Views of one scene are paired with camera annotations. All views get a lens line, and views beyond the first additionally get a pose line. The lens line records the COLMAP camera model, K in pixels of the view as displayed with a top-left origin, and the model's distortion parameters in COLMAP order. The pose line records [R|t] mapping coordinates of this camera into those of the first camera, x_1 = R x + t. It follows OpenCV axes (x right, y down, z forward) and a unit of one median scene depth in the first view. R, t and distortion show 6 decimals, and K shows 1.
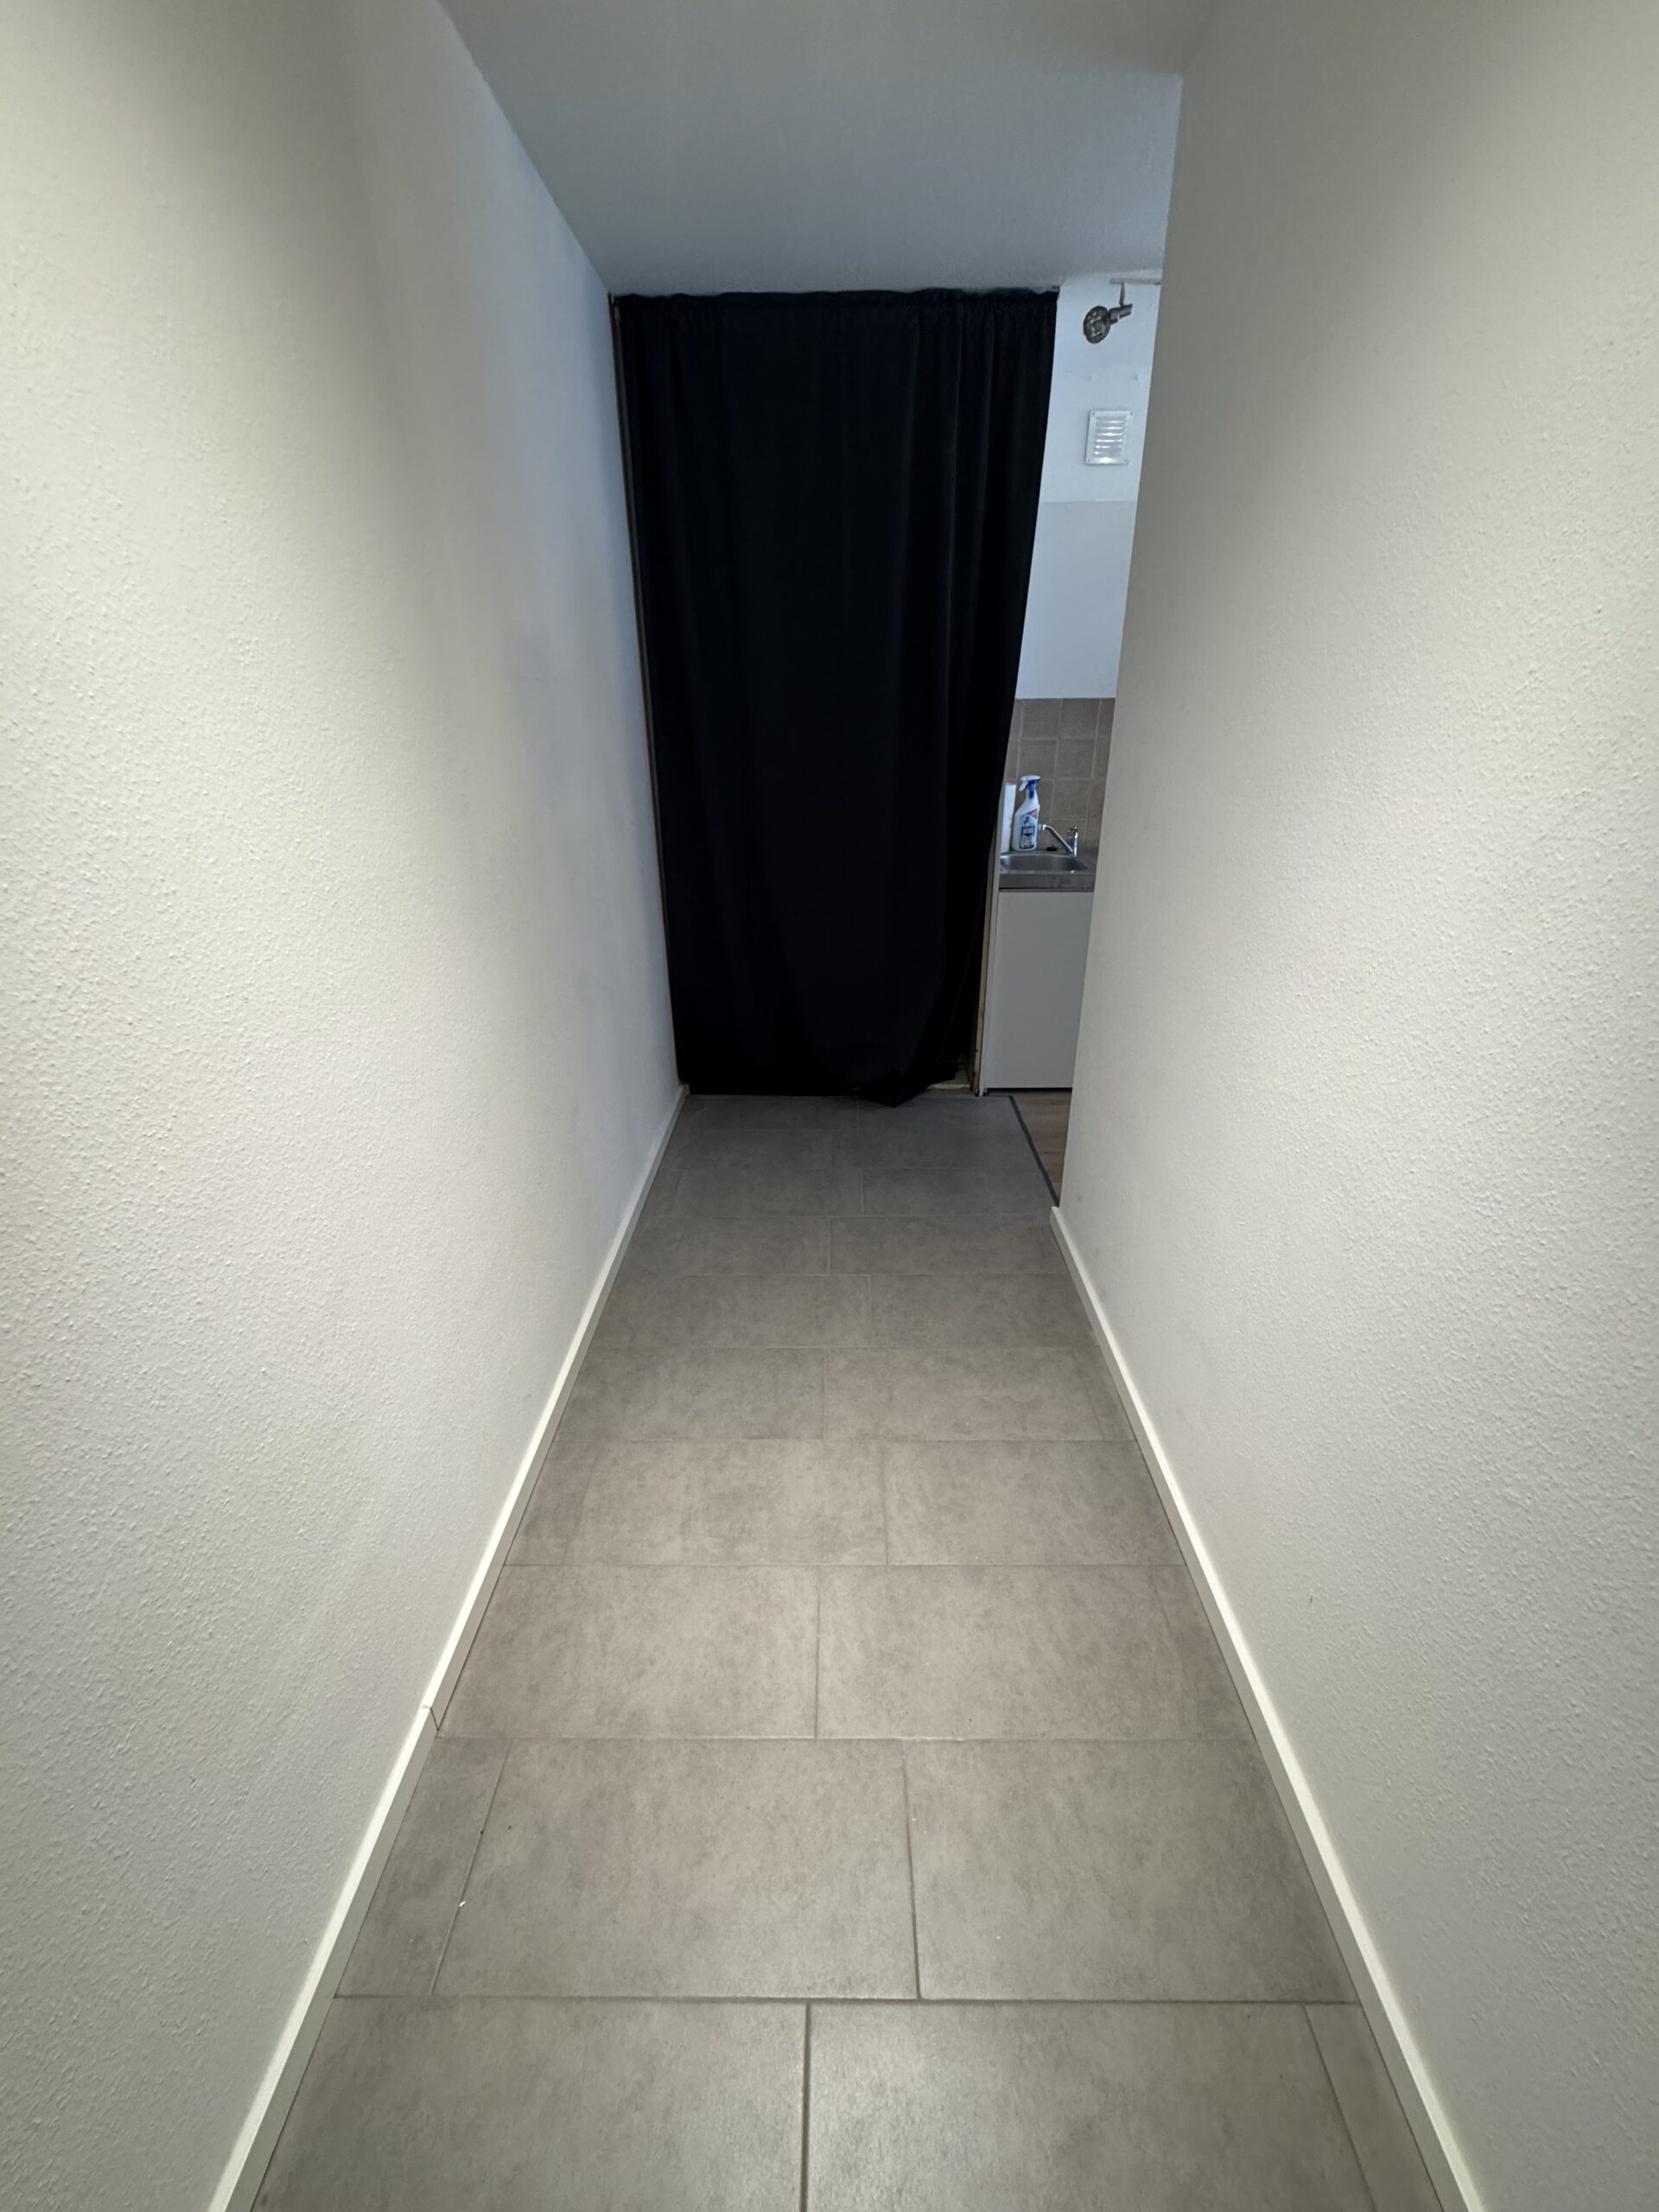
lens RADIAL K [[876.6, 0, 825.9], [0, 876.6, 1102.0], [0, 0, 1]] dist [-0.001887, 0.000227]
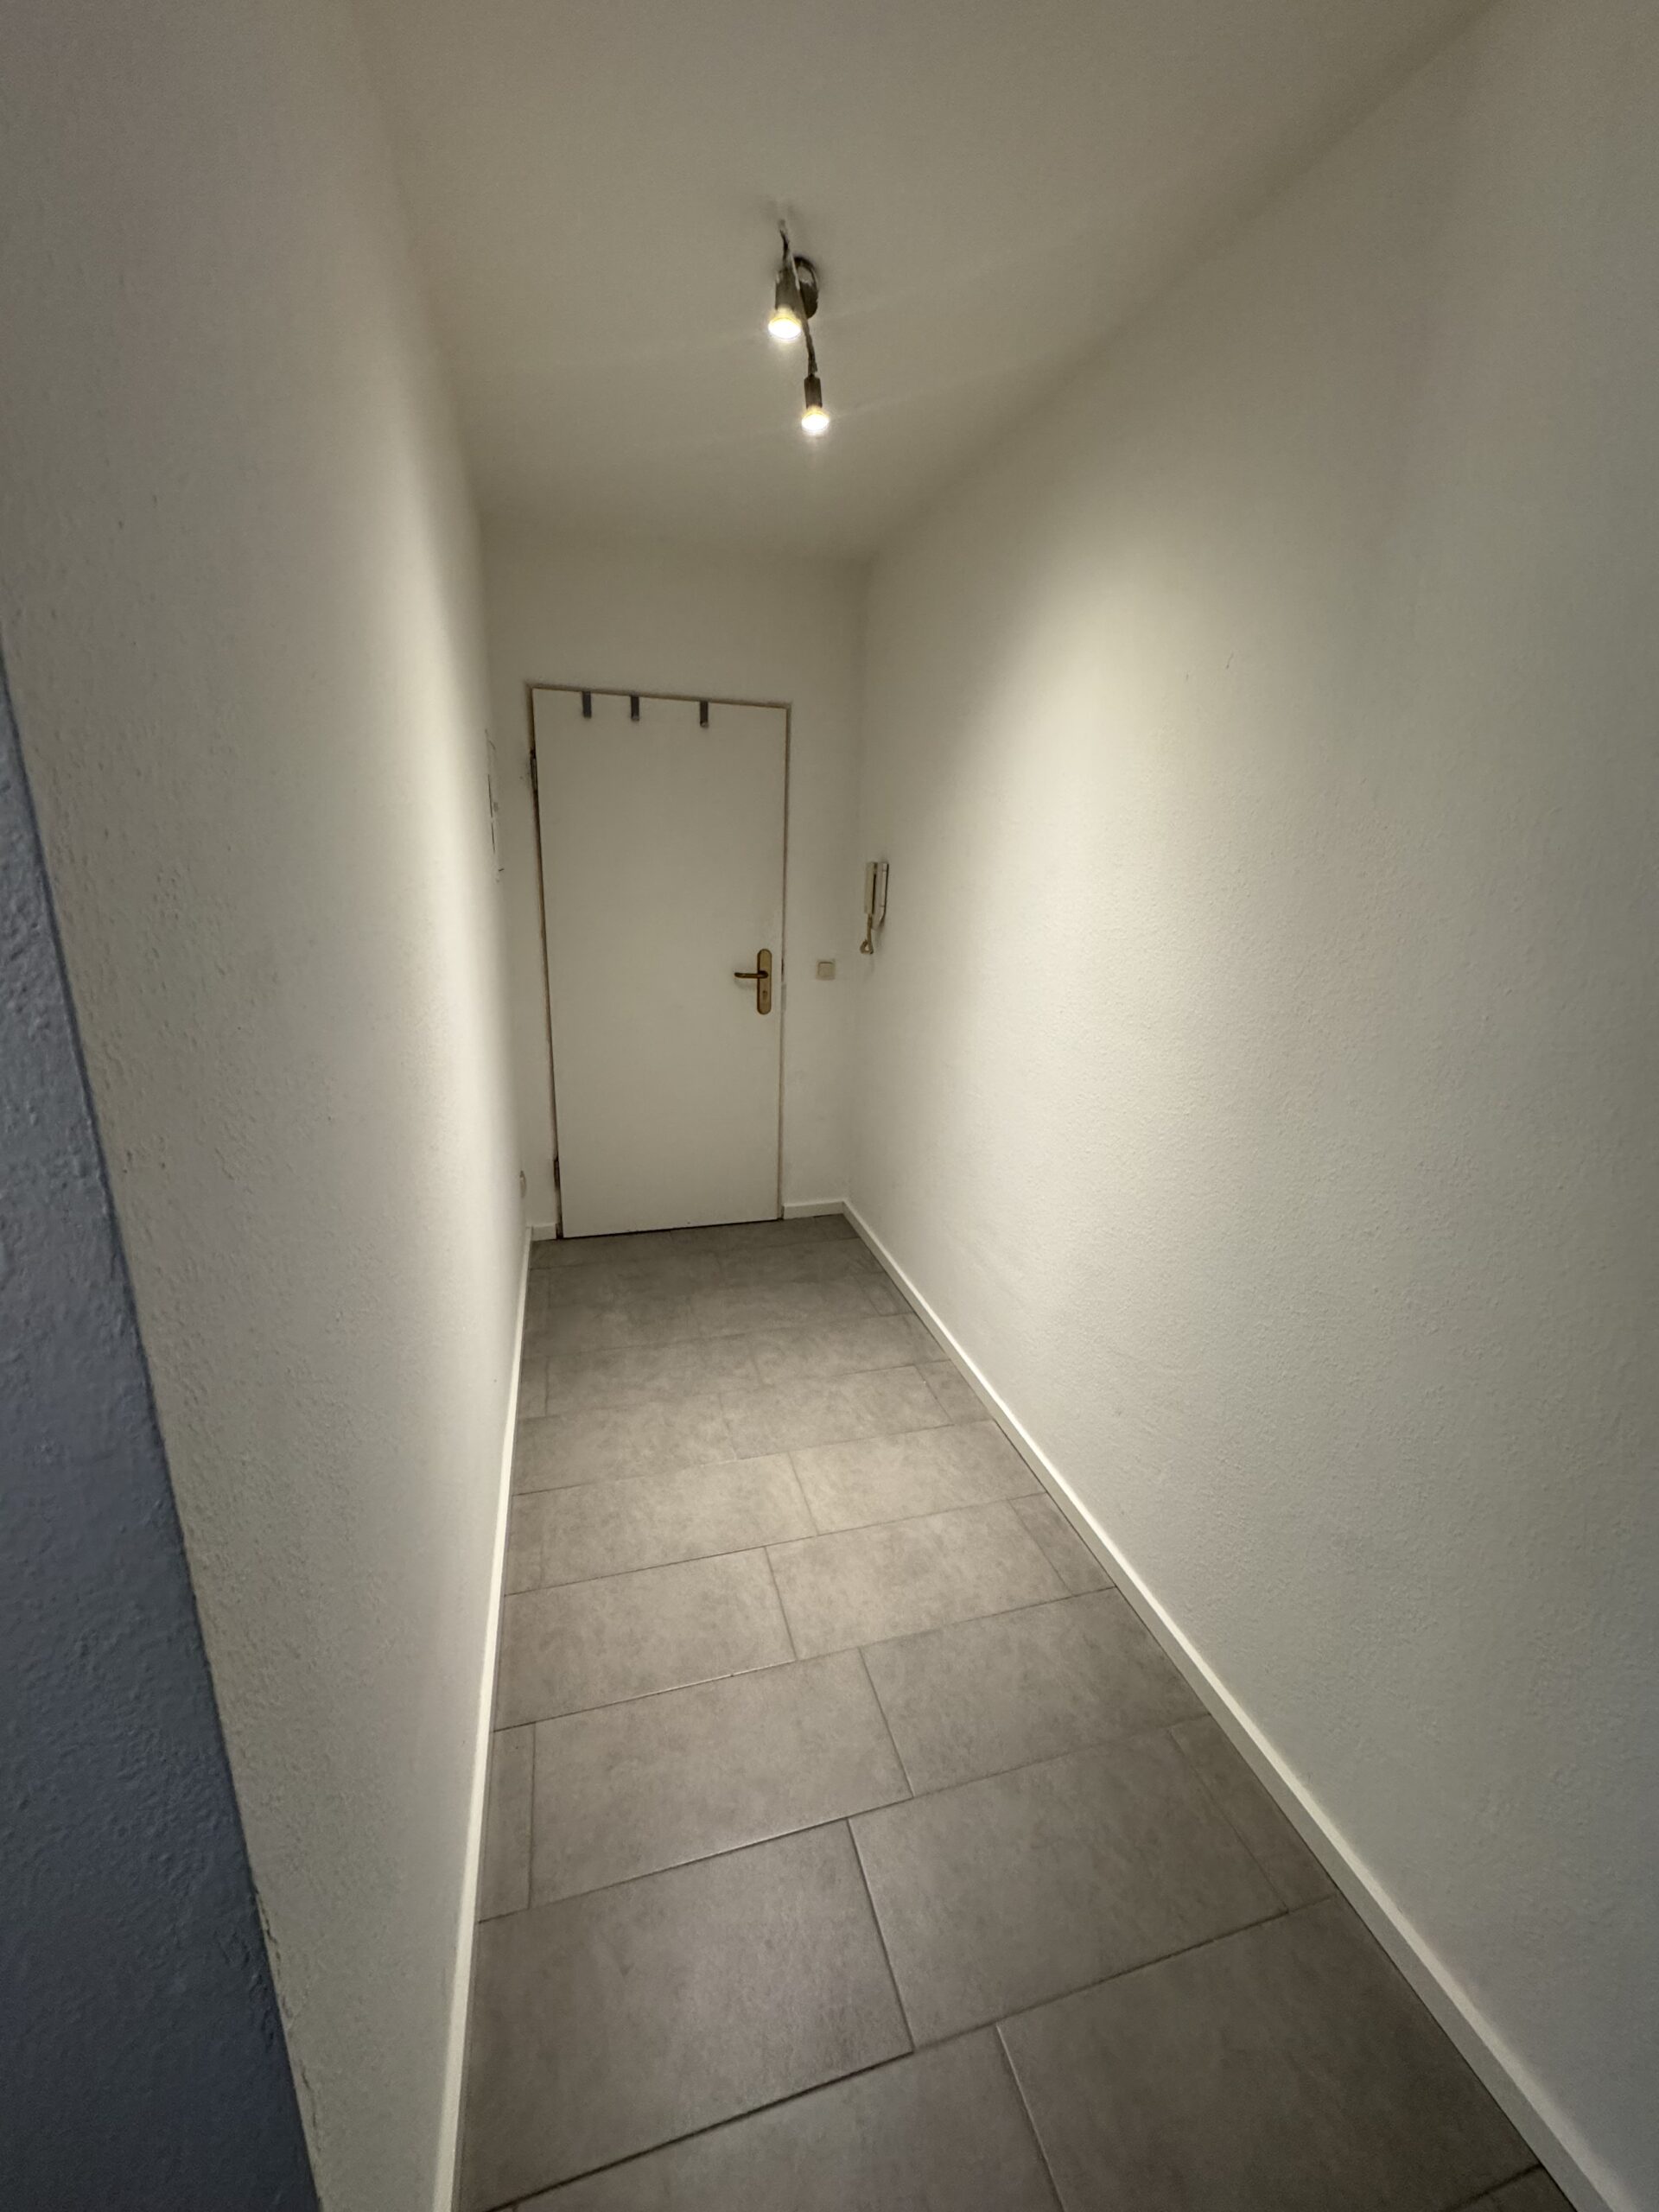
lens RADIAL K [[876.6, 0, 828.4], [0, 876.6, 1105.8], [0, 0, 1]] dist [-0.001887, 0.000227]
pose [[-0.955887, 0.055302, -0.288483, 0.285621], [-0.149995, 0.752518, 0.641263, -0.681291], [0.252552, 0.656246, -0.711027, 1.404237]]
